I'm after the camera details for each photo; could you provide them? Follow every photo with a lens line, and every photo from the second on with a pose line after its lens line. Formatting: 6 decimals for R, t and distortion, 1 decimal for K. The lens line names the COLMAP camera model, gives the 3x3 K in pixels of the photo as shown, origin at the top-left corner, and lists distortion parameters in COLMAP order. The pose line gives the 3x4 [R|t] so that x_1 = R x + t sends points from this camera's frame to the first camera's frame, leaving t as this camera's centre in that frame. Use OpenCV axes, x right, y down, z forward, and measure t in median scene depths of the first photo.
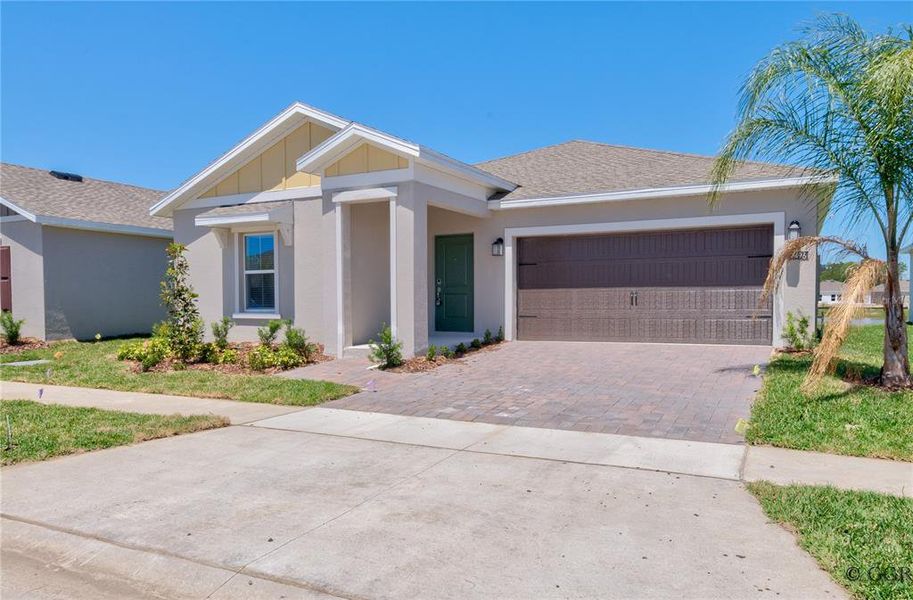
lens RADIAL K [[656.1, 0, 472.3], [0, 656.1, 302.2], [0, 0, 1]] dist [0.022615, 0.002969]
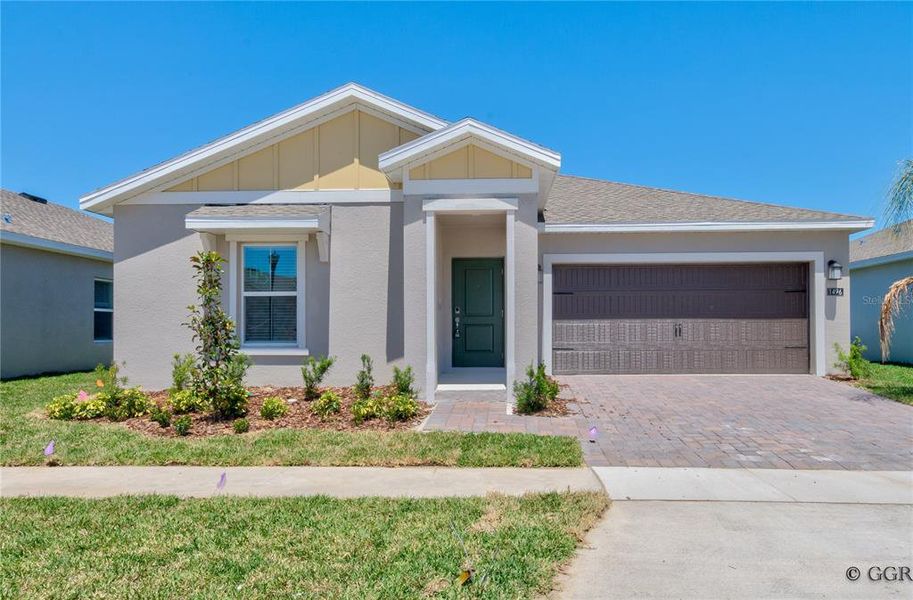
lens RADIAL K [[656.1, 0, 472.3], [0, 656.1, 302.2], [0, 0, 1]] dist [0.022615, 0.002969]
pose [[0.906046, 0.020726, 0.422672, -0.455201], [0.000139, 0.998785, -0.049274, 0.001176], [-0.423180, 0.044703, 0.904942, 0.219761]]
